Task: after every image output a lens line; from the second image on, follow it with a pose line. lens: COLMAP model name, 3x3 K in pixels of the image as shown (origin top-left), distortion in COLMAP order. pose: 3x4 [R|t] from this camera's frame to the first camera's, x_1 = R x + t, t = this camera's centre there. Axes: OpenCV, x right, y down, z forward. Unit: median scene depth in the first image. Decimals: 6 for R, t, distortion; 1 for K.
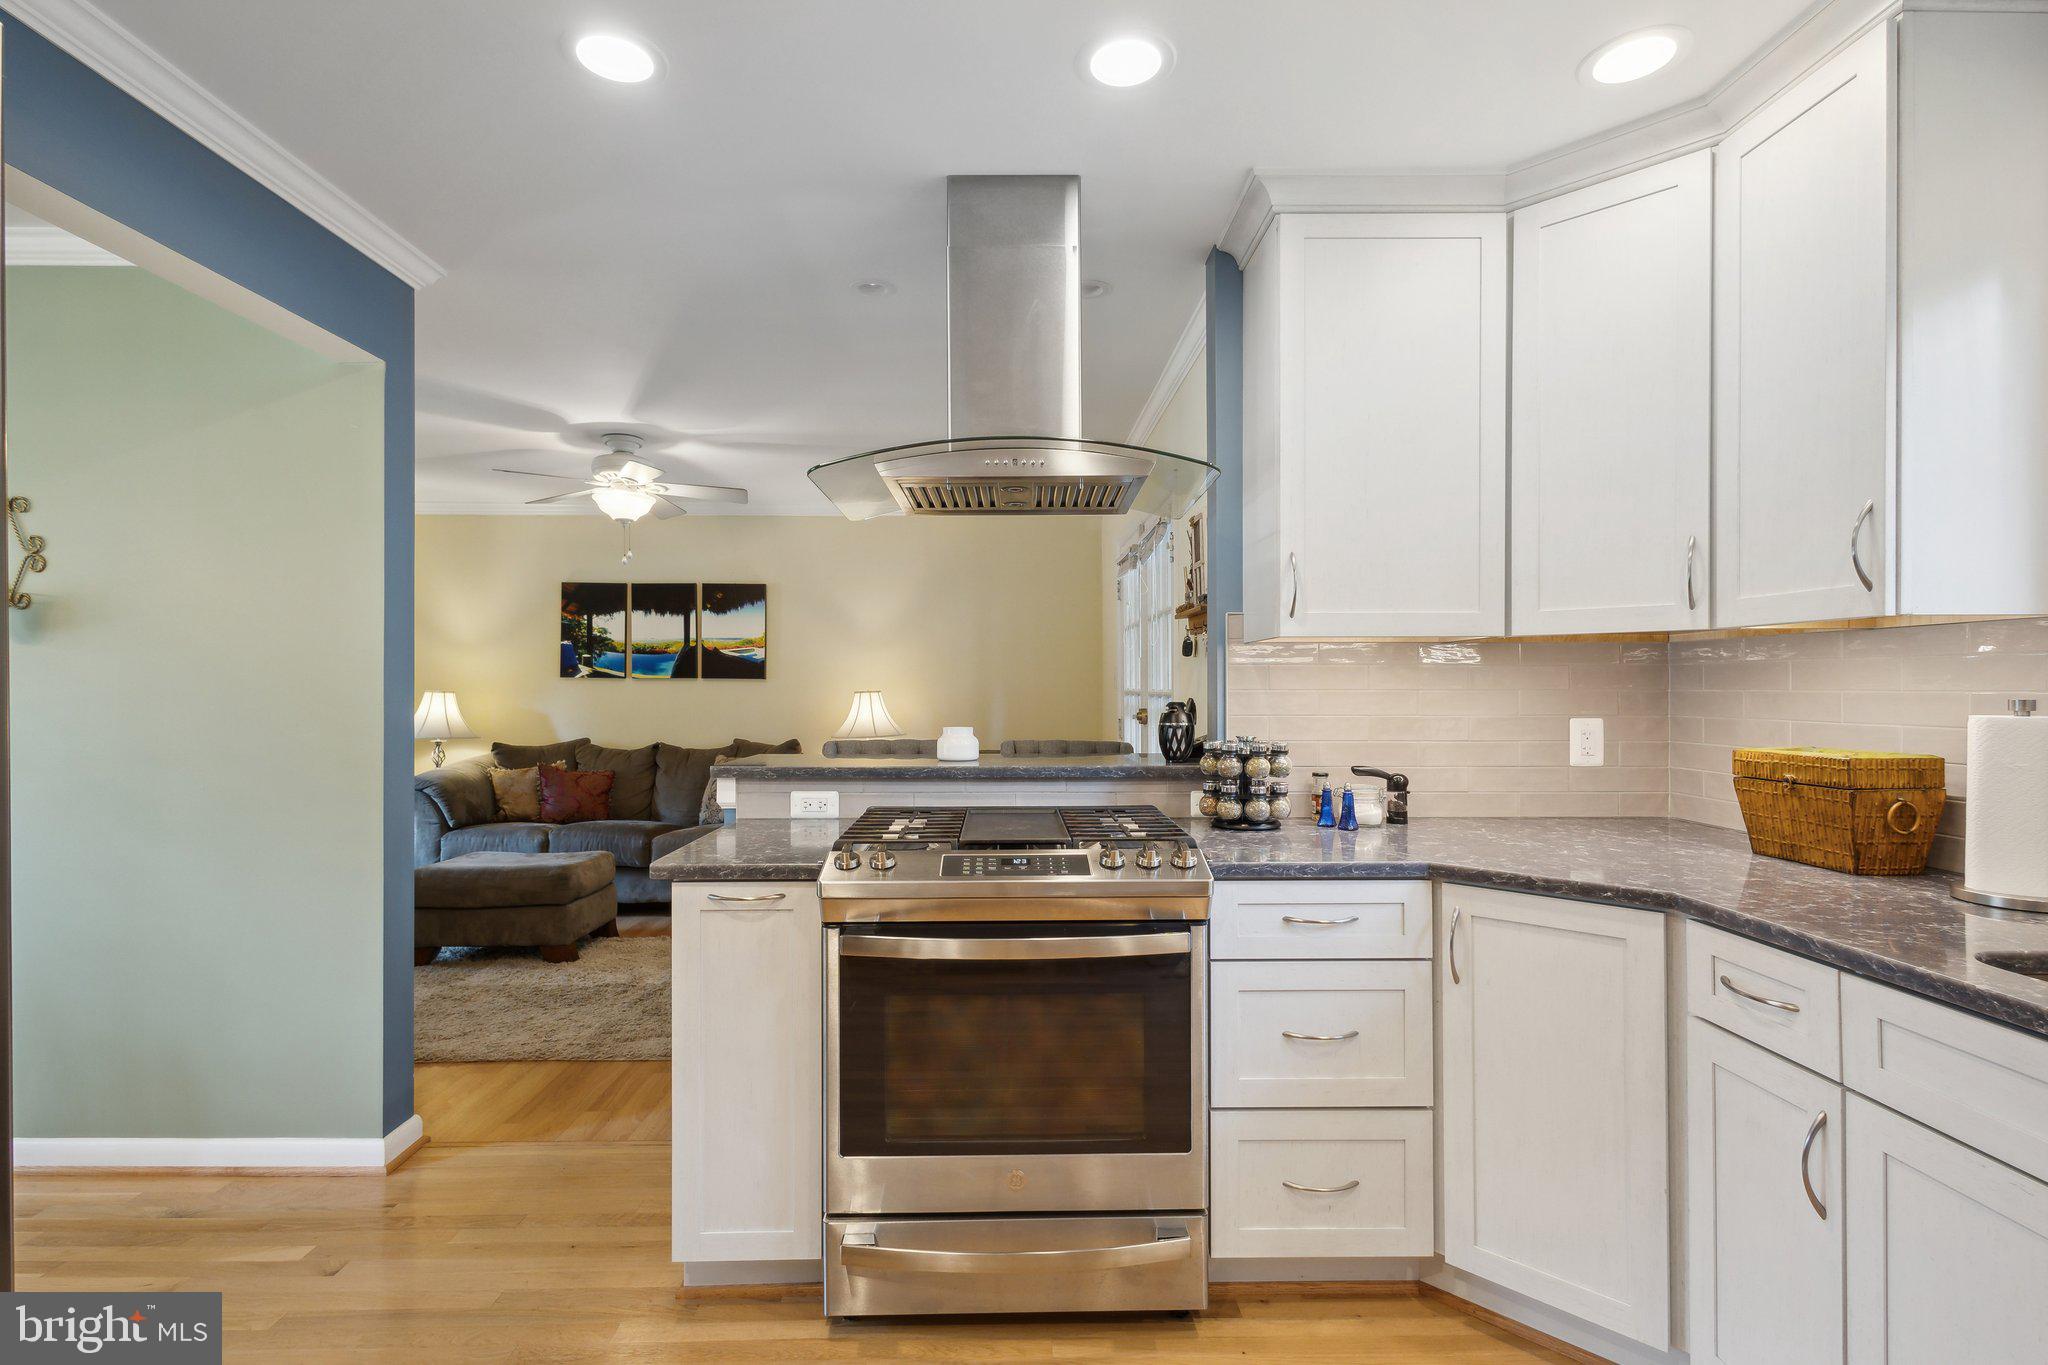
lens RADIAL K [[966.6, 0, 1024.0], [0, 966.6, 682.5], [0, 0, 1]] dist [0.001196, -0.000135]
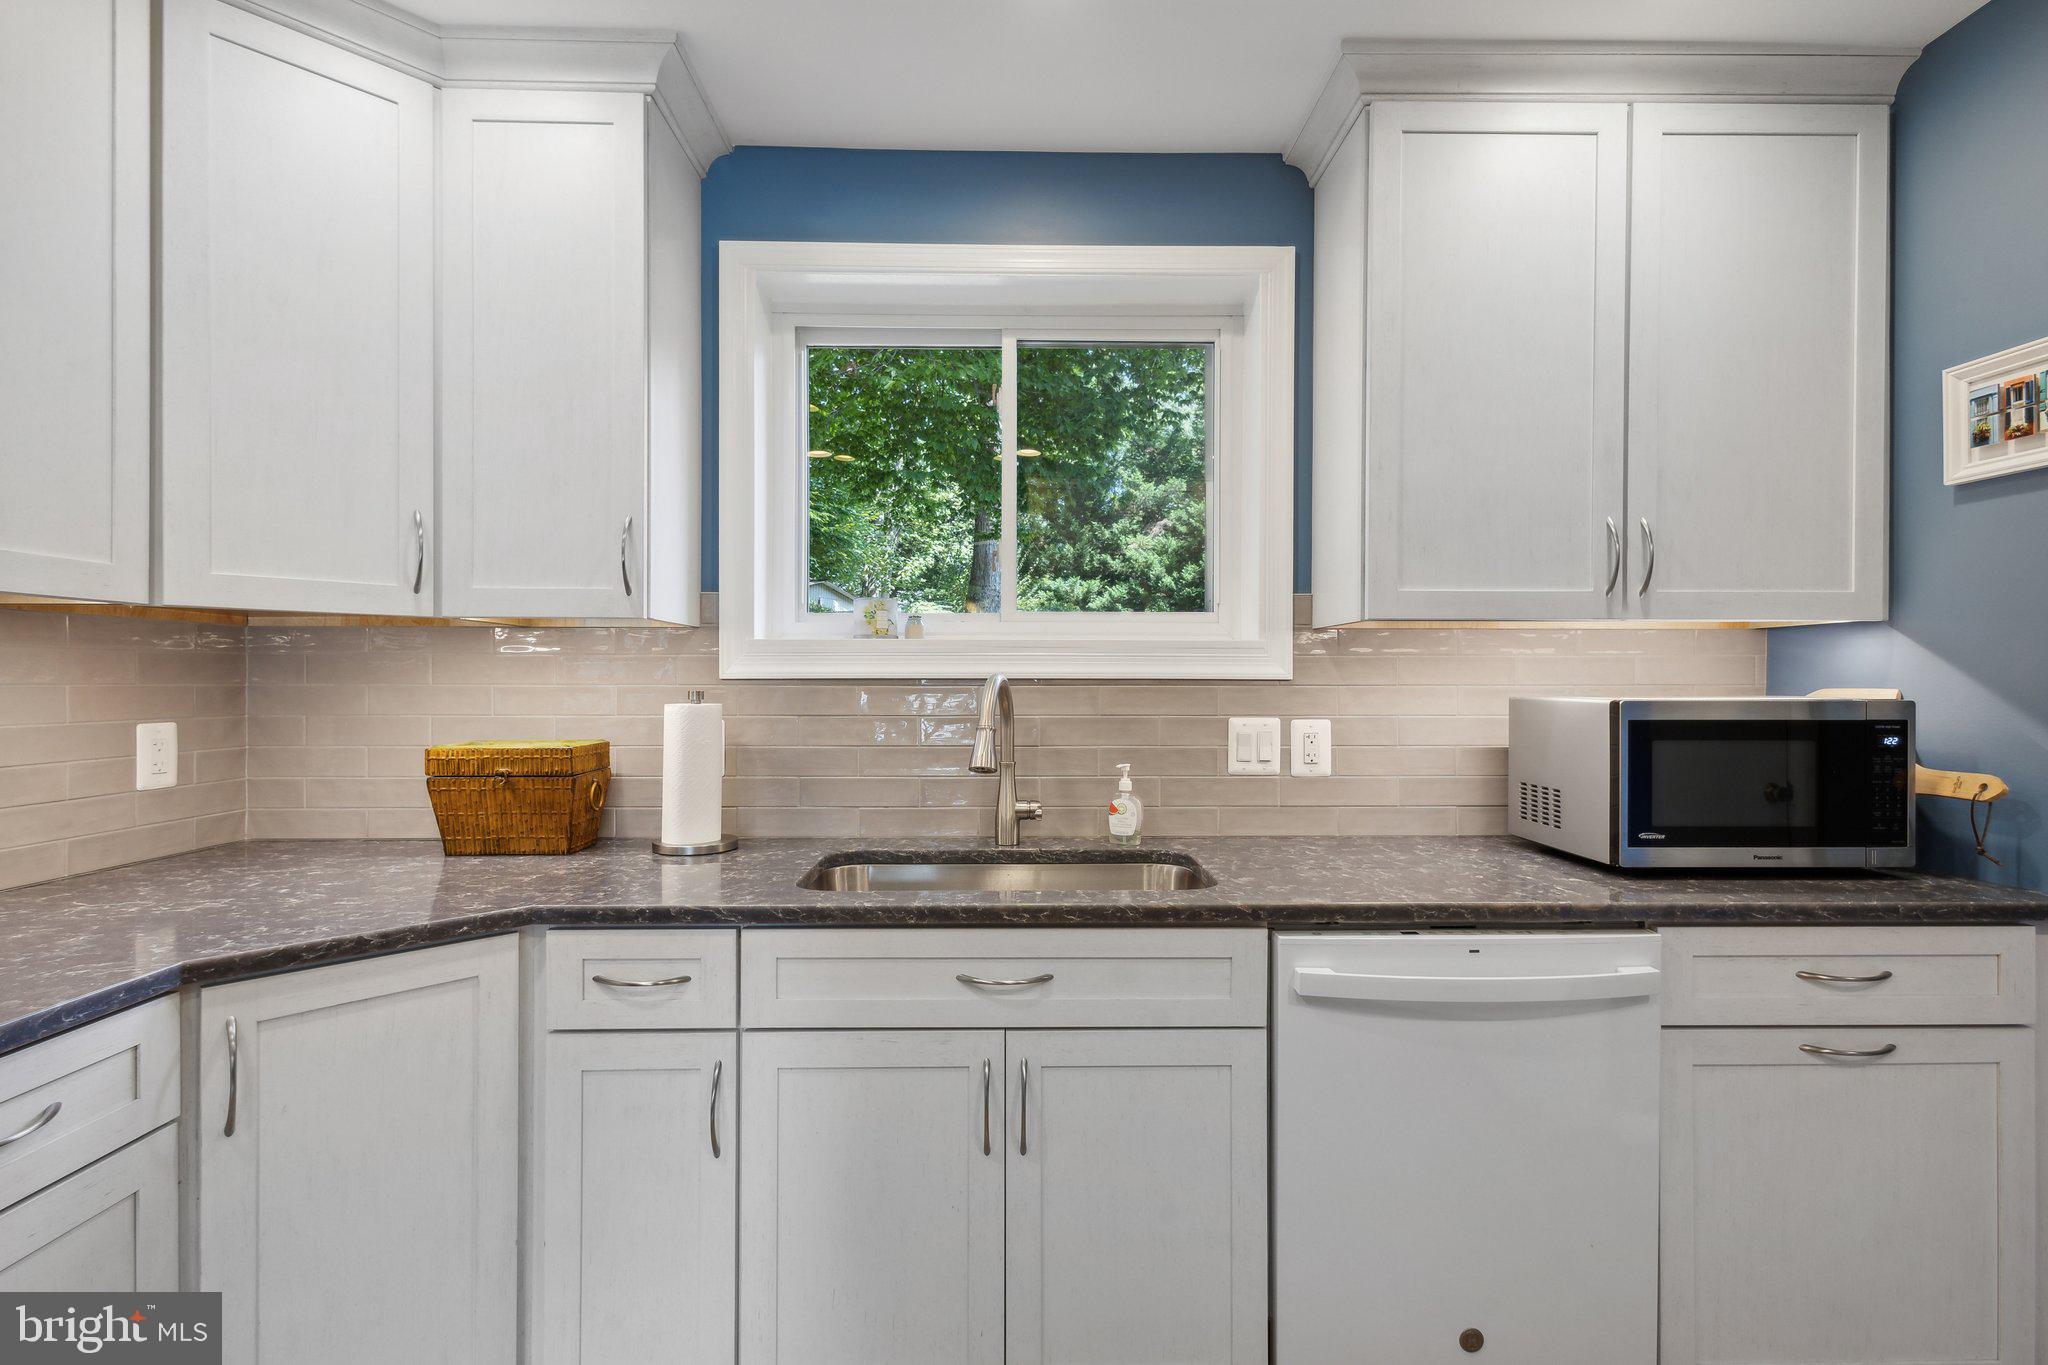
lens RADIAL K [[966.6, 0, 1024.0], [0, 966.6, 682.5], [0, 0, 1]] dist [0.001196, -0.000135]
pose [[-0.005940, -0.003071, 0.999978, -0.210382], [-0.005644, 0.999979, 0.003038, 0.000299], [-0.999966, -0.005626, -0.005958, 0.468447]]
